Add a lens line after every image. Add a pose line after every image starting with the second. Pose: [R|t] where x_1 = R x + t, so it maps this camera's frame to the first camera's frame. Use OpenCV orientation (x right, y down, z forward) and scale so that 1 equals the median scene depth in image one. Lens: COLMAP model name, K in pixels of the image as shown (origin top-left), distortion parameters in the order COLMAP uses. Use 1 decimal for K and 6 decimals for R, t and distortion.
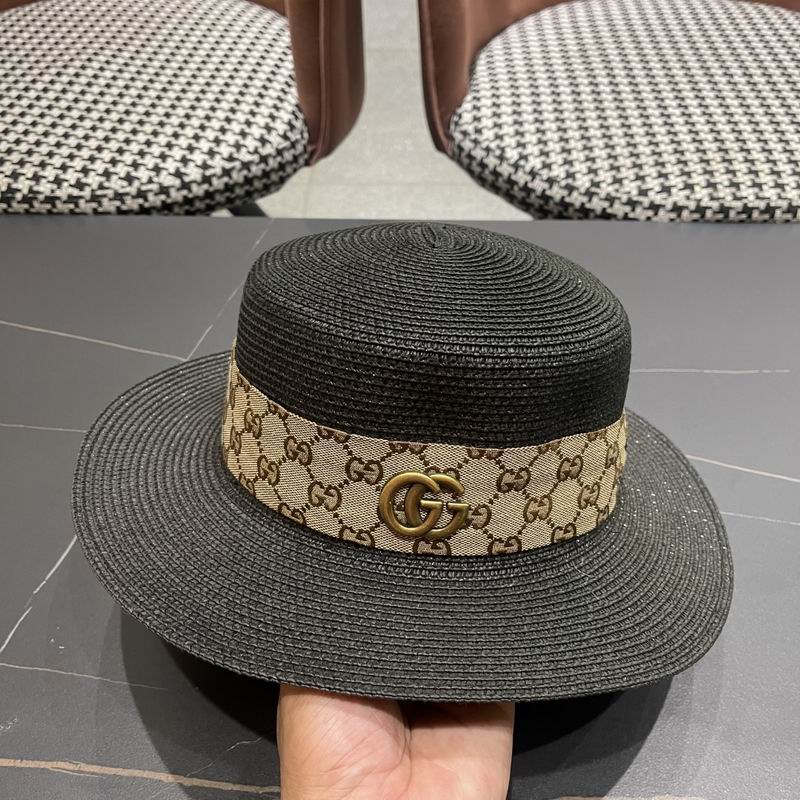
lens RADIAL K [[825.1, 0, 409.7], [0, 825.1, 412.3], [0, 0, 1]] dist [0.013455, 0.000000]
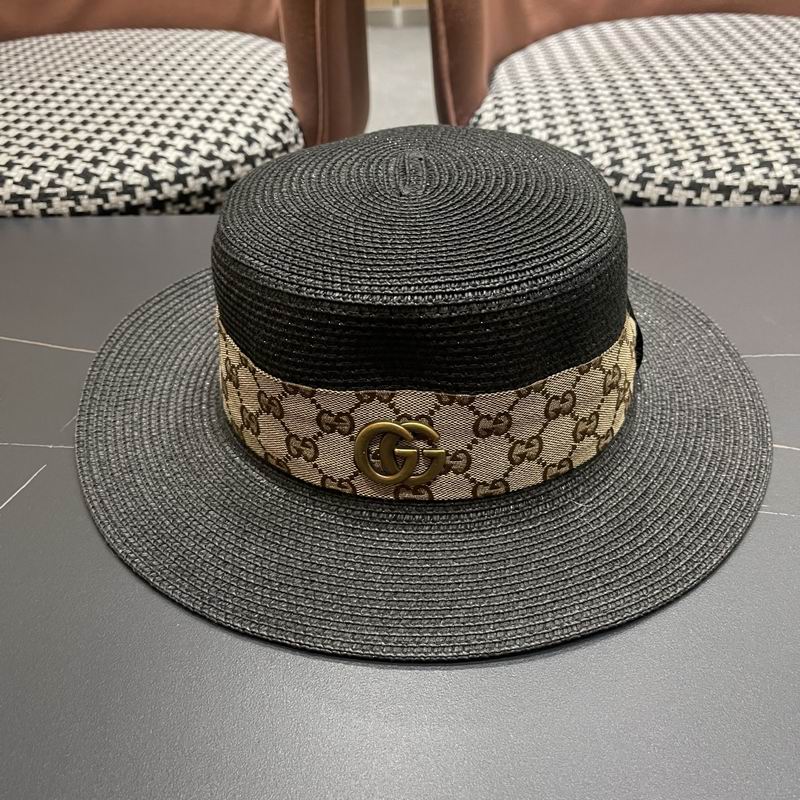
lens RADIAL K [[825.1, 0, 406.5], [0, 825.1, 401.8], [0, 0, 1]] dist [0.013455, 0.000000]
pose [[0.999618, -0.020370, -0.018665, -0.005774], [0.016998, 0.986024, -0.165733, 0.084363], [0.021781, 0.165353, 0.985994, 0.217939]]
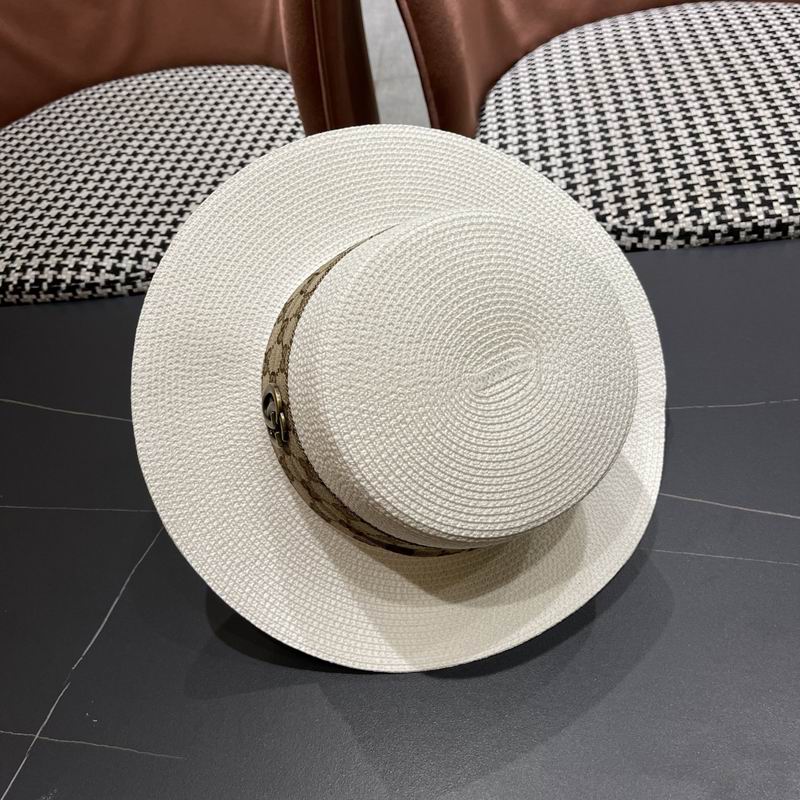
lens RADIAL K [[825.1, 0, 403.4], [0, 825.1, 406.5], [0, 0, 1]] dist [0.013455, 0.000000]
pose [[0.989394, -0.077842, -0.122635, 0.091025], [0.076776, 0.996958, -0.013400, -0.051517], [0.123305, 0.003843, 0.992361, -0.026922]]
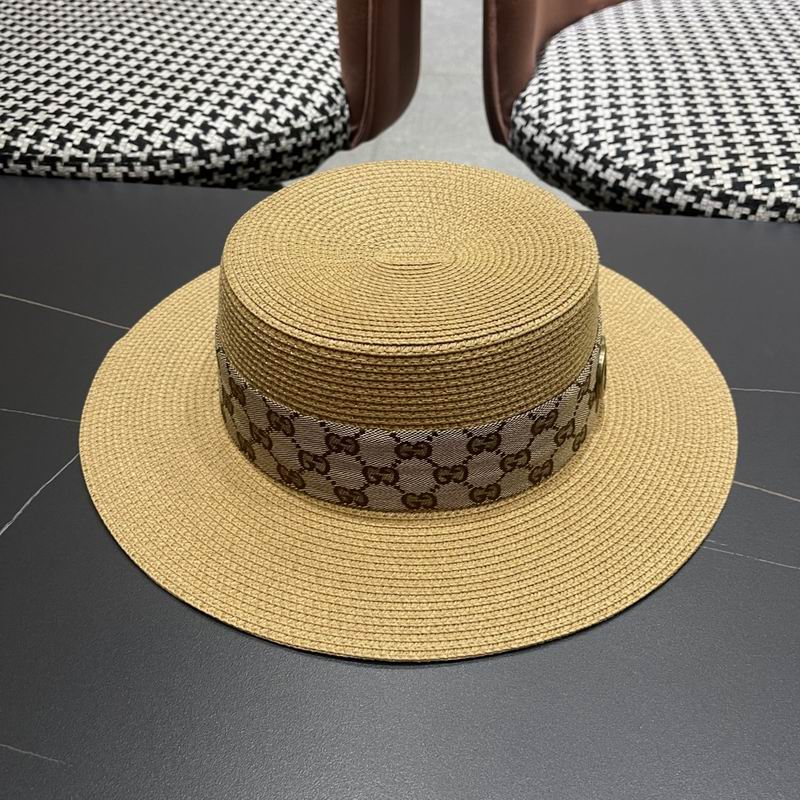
lens RADIAL K [[825.1, 0, 400.8], [0, 825.1, 397.7], [0, 0, 1]] dist [0.013455, 0.000000]
pose [[0.995257, 0.067451, -0.070092, 0.015913], [-0.072278, 0.995010, -0.068777, 0.027366], [0.065103, 0.073517, 0.995167, 0.159428]]
